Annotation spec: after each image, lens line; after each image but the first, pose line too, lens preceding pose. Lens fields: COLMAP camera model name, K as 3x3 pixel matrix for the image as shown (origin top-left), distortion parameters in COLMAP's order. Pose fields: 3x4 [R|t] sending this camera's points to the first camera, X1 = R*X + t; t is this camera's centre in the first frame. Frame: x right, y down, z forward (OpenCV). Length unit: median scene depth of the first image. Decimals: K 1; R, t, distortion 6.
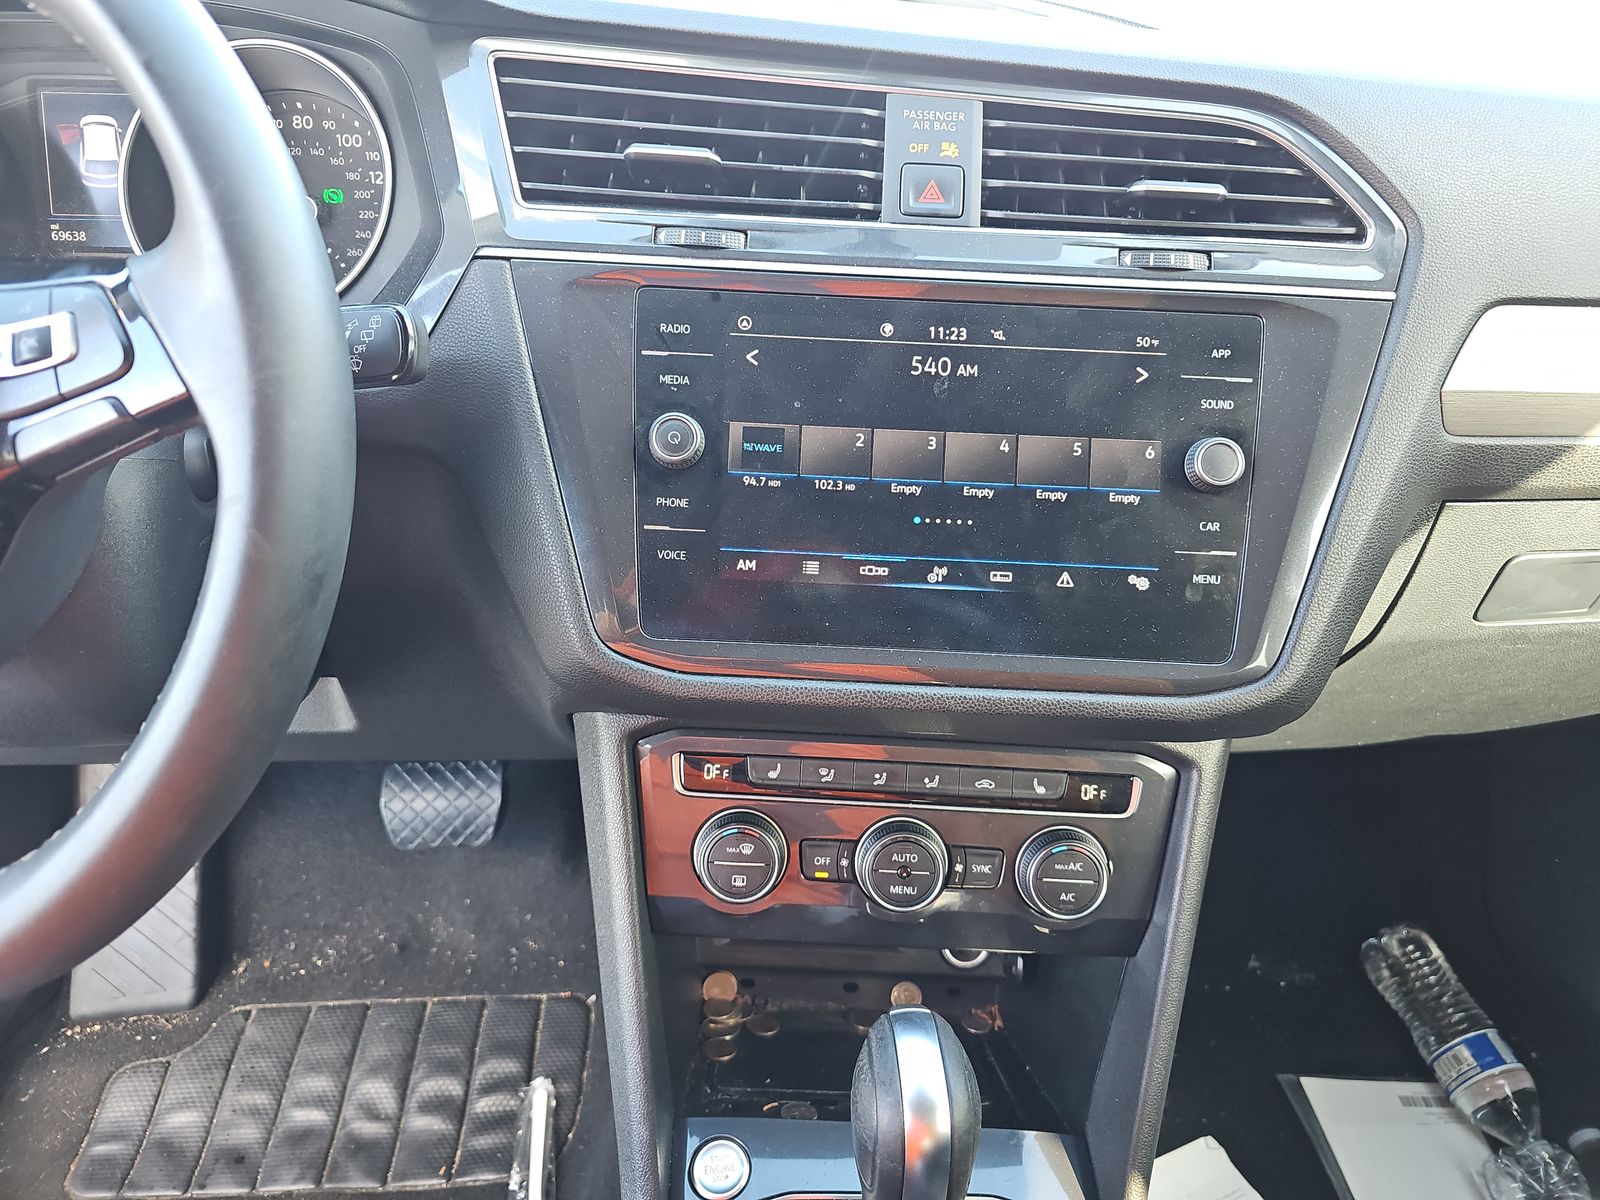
lens RADIAL K [[1062.9, 0, 805.2], [0, 1062.9, 598.8], [0, 0, 1]] dist [0.014891, -0.016360]
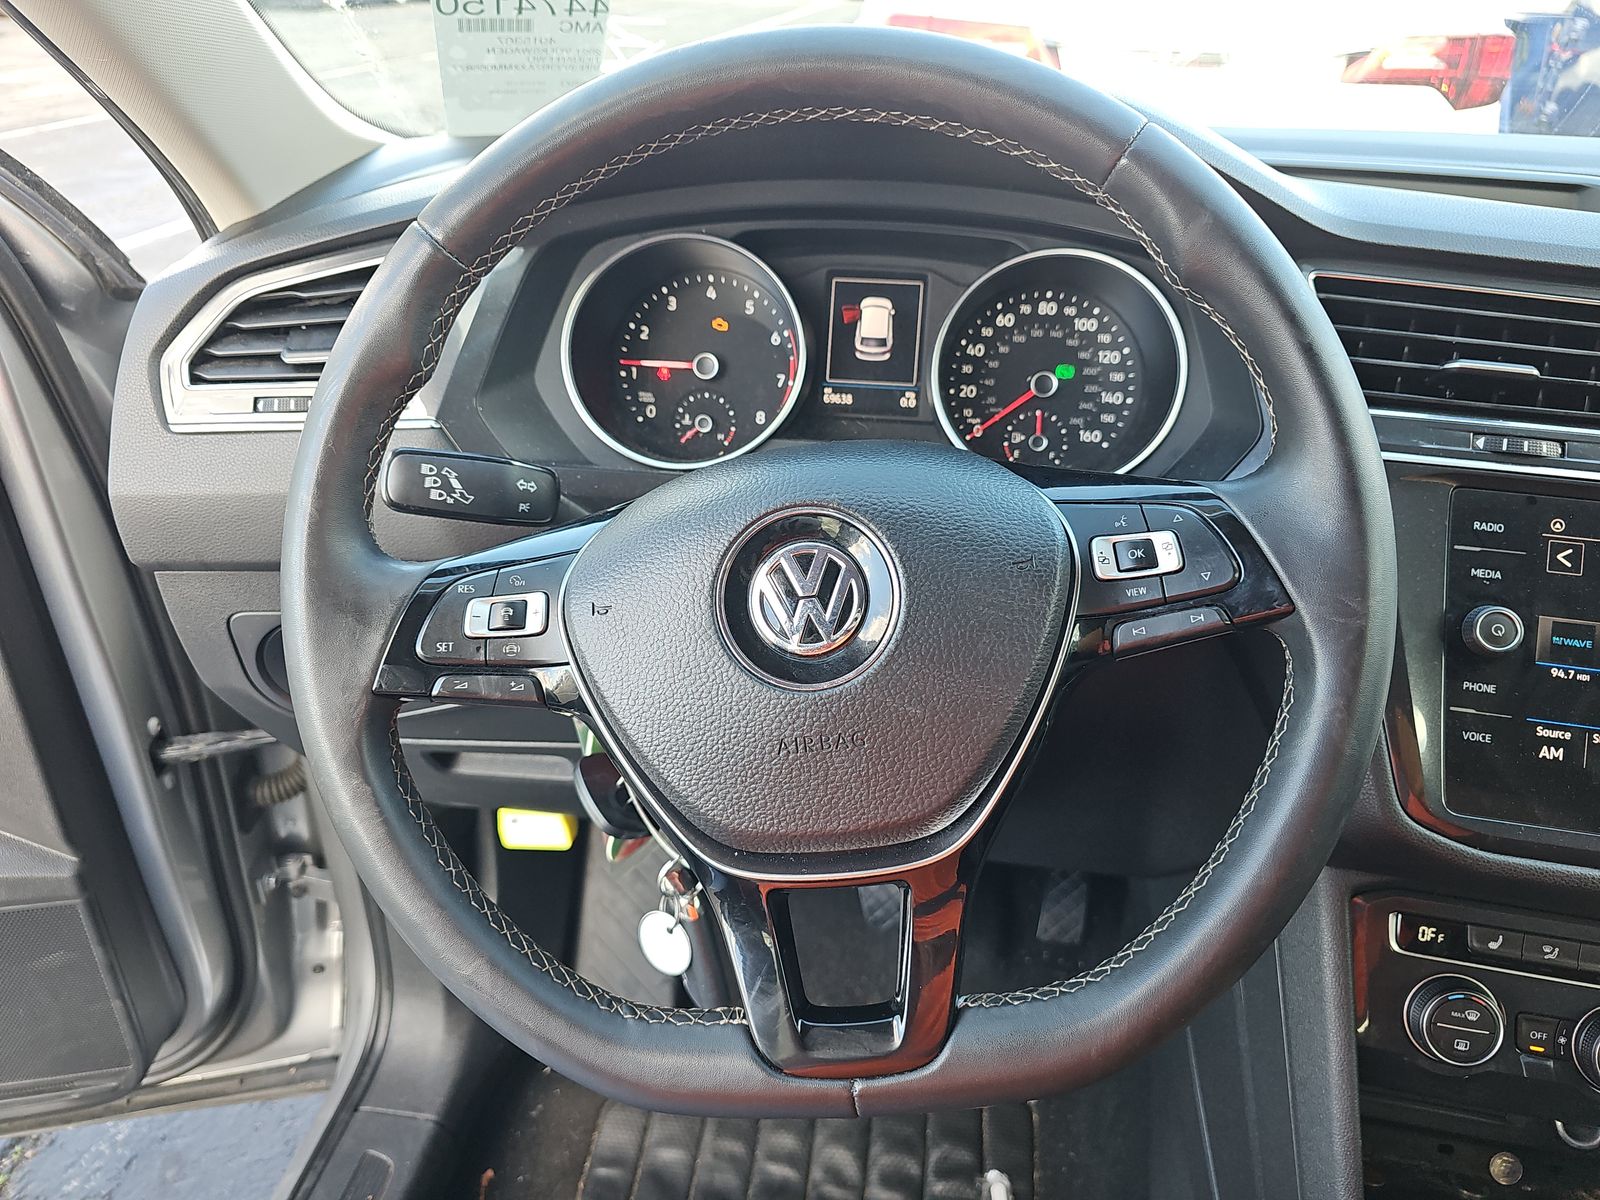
lens RADIAL K [[1062.9, 0, 790.8], [0, 1062.9, 601.8], [0, 0, 1]] dist [0.014891, -0.016360]
pose [[0.981332, 0.075344, -0.176949, -0.517022], [-0.085621, 0.995013, -0.051167, -0.051822], [0.172212, 0.065363, 0.982889, -0.149604]]
